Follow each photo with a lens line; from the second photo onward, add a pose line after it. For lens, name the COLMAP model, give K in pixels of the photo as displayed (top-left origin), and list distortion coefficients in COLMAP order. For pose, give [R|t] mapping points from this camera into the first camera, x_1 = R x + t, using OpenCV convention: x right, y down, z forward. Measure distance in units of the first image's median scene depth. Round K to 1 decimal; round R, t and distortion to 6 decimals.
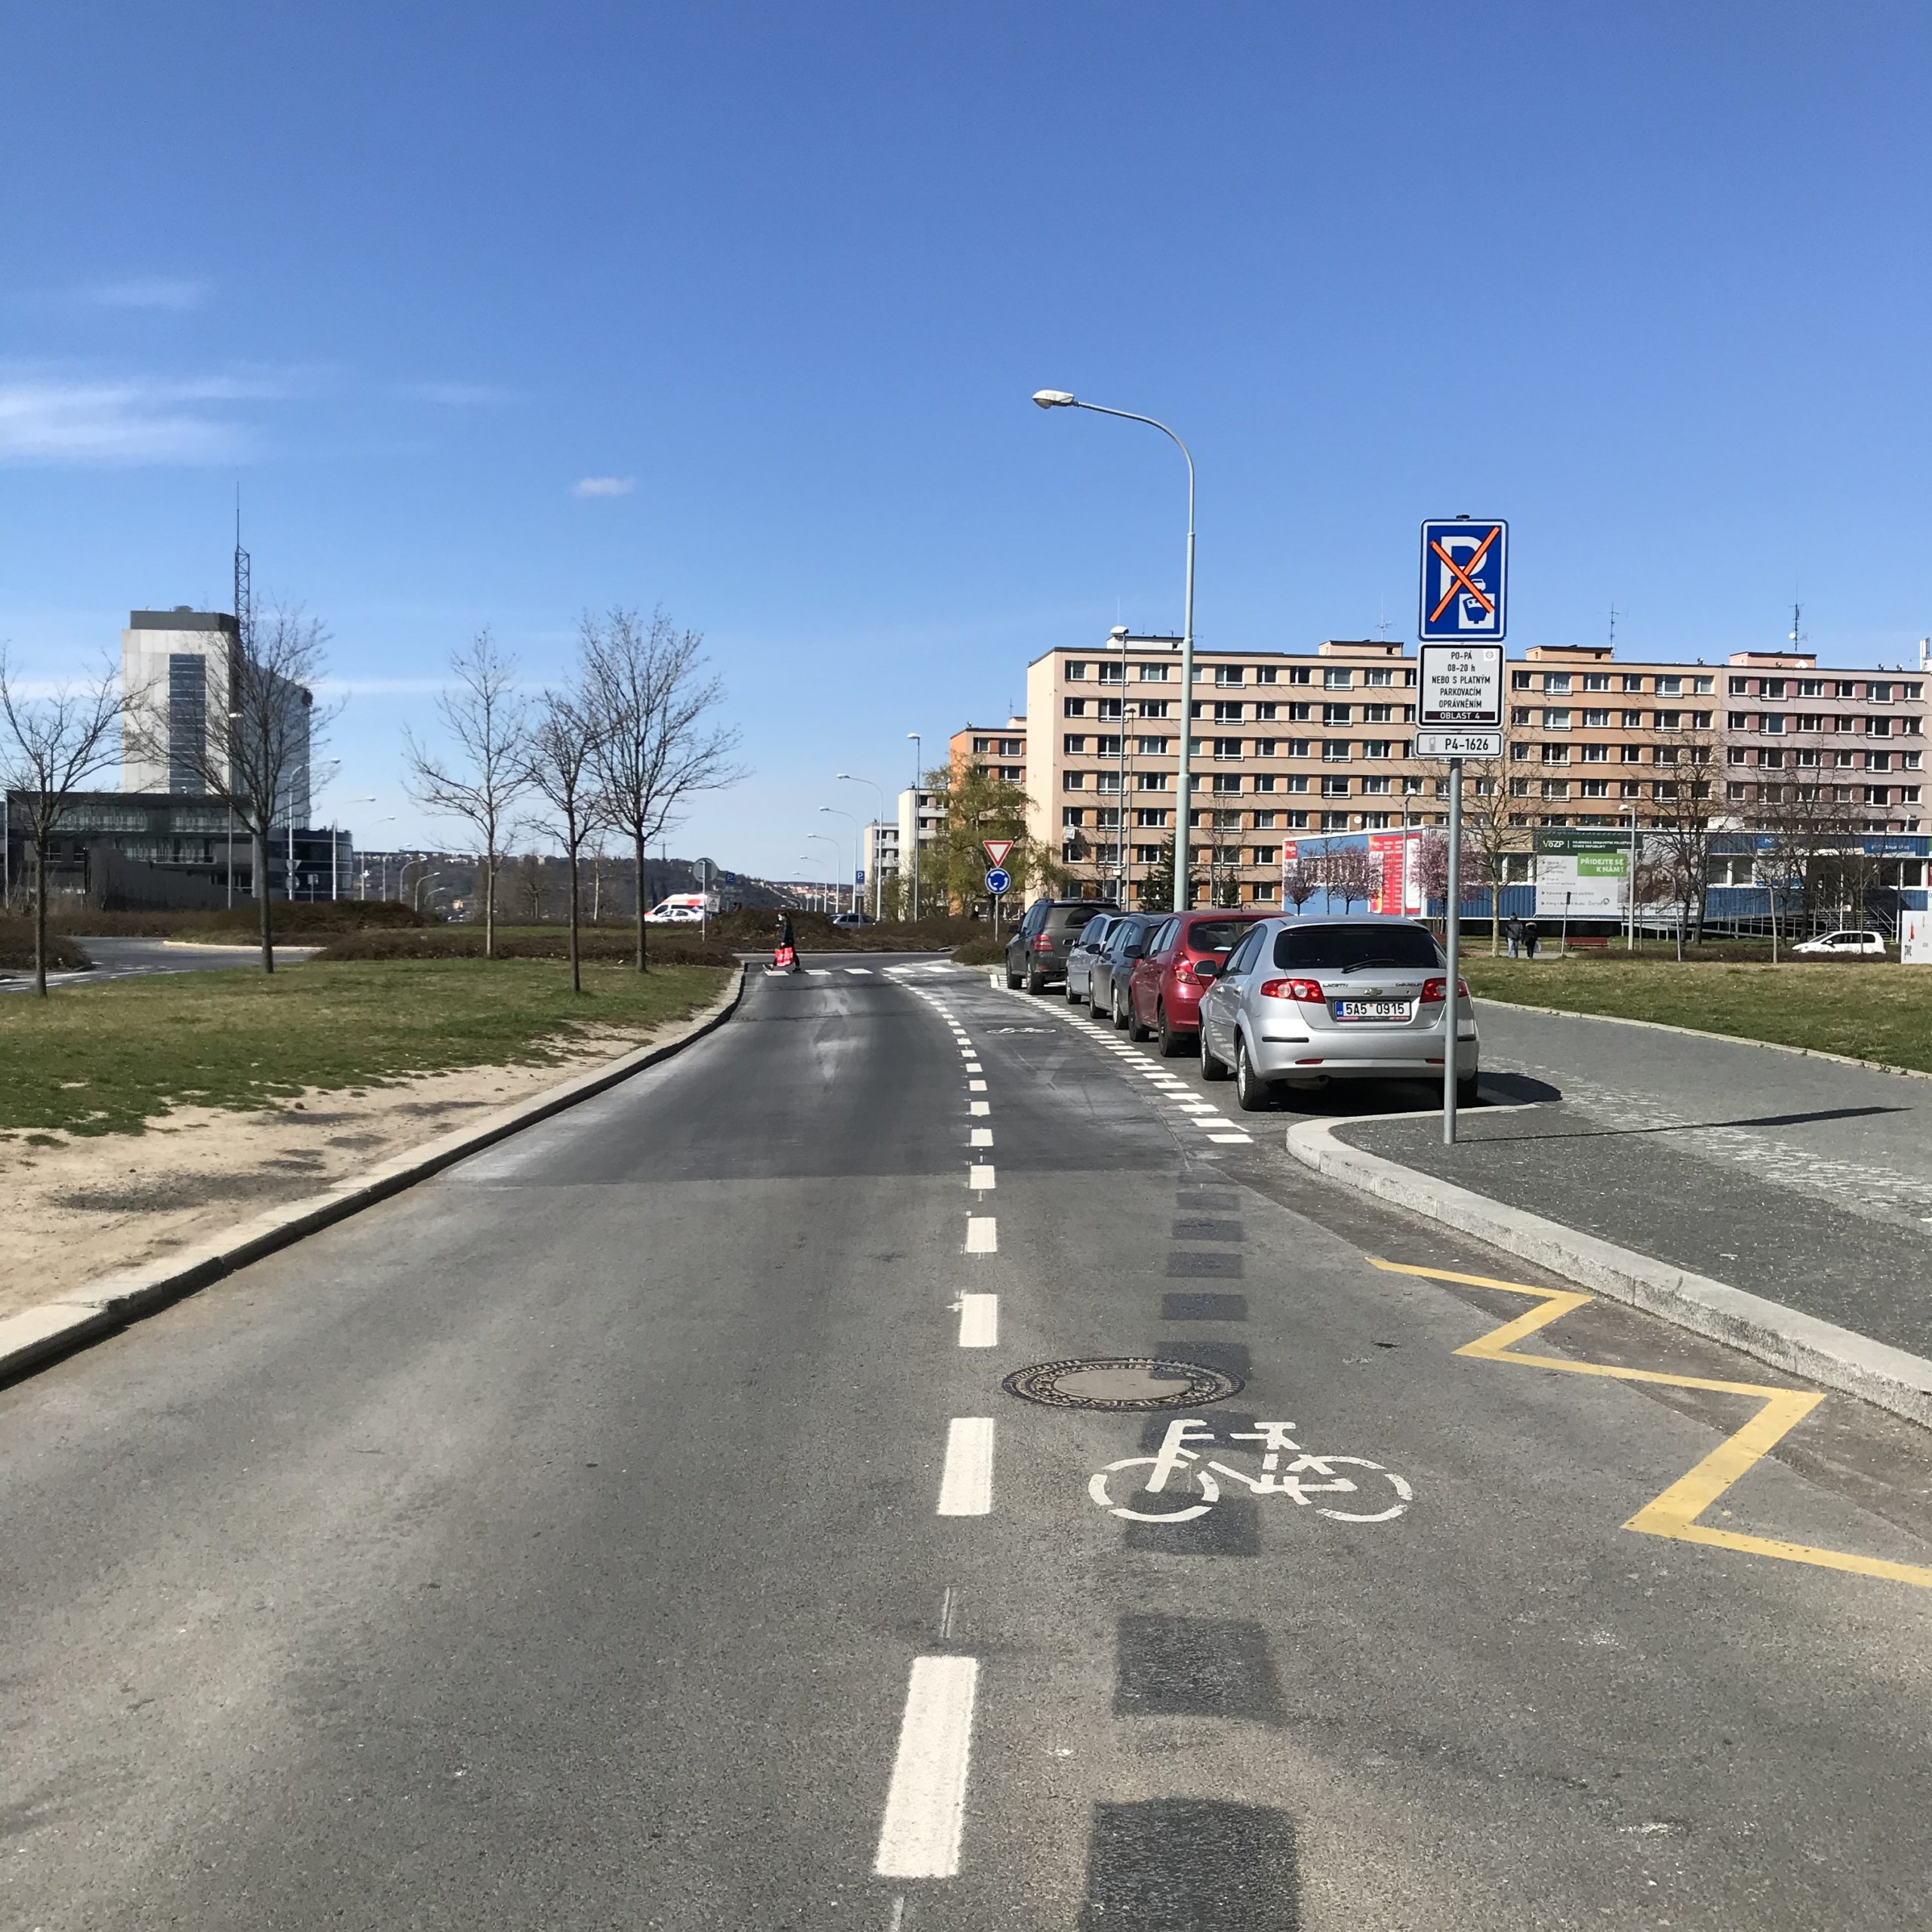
lens RADIAL K [[1740.9, 0, 966.0], [0, 1740.9, 966.0], [0, 0, 1]] dist [0.094386, -0.276796]
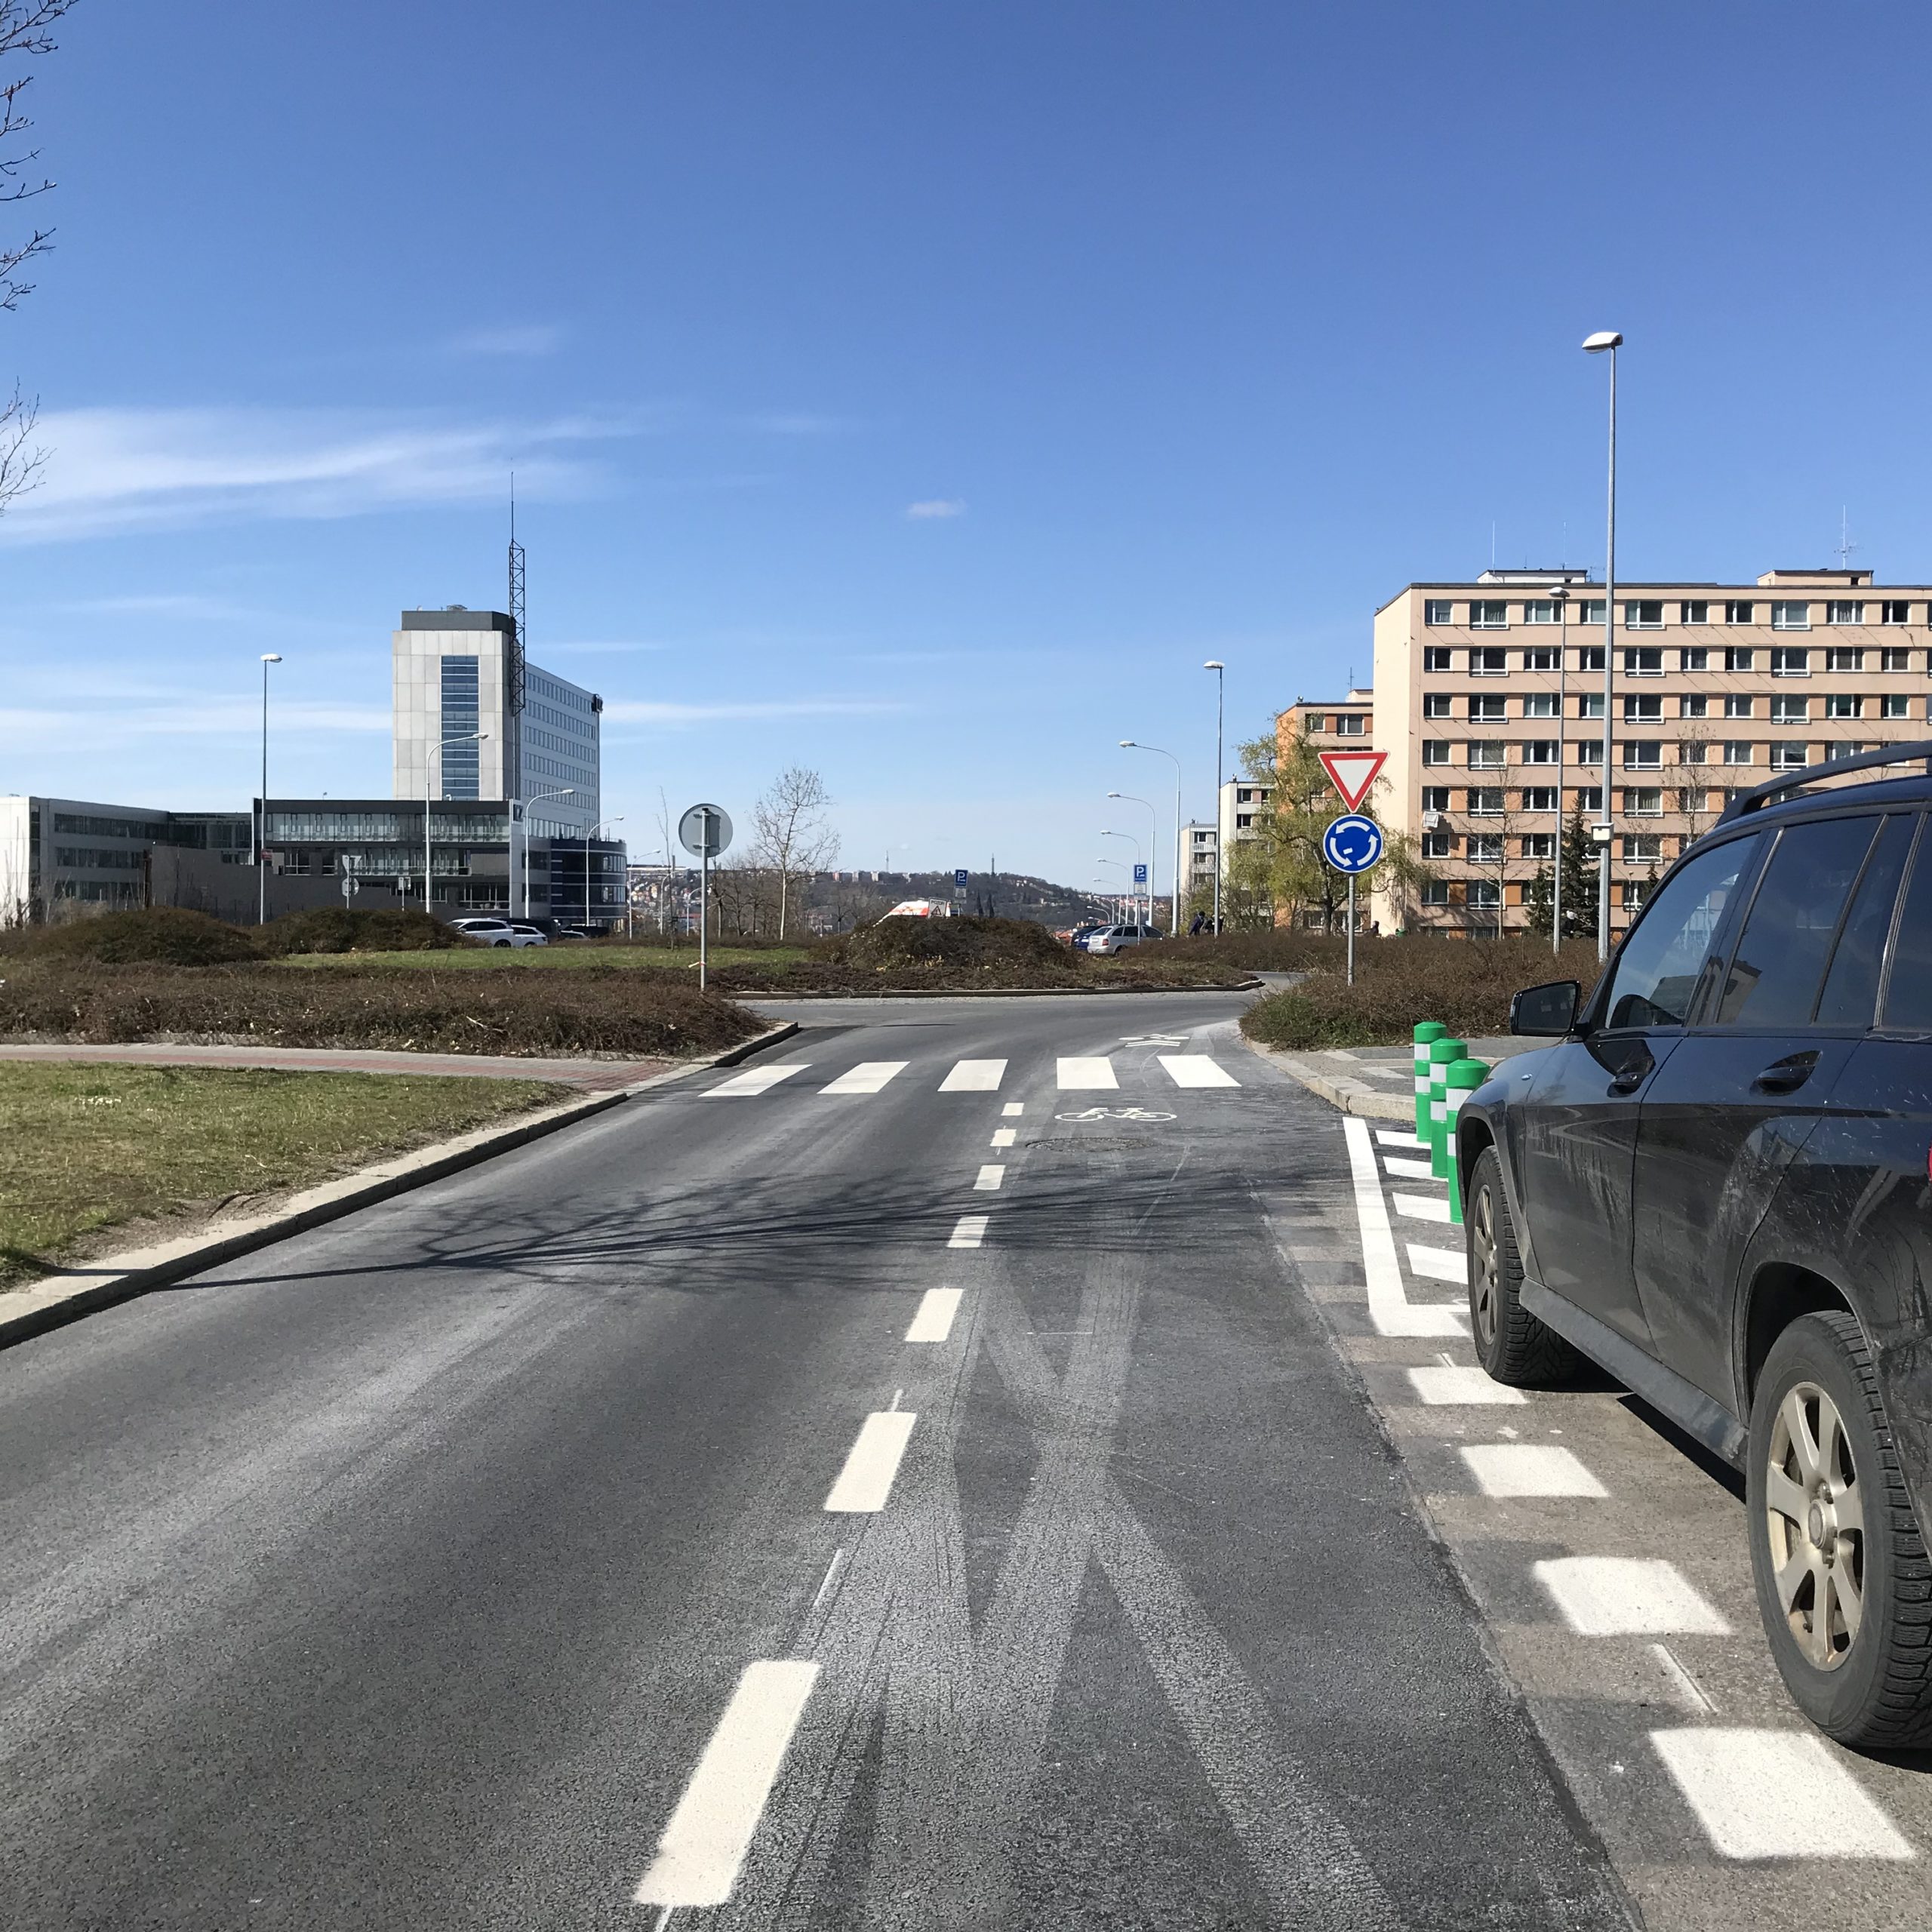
lens RADIAL K [[1740.9, 0, 966.0], [0, 1740.9, 966.0], [0, 0, 1]] dist [0.094386, -0.276796]
pose [[0.982336, -0.000945, -0.187122, 0.001693], [-0.000465, 0.999972, -0.007490, -0.005041], [0.187124, 0.007445, 0.982308, 0.183618]]
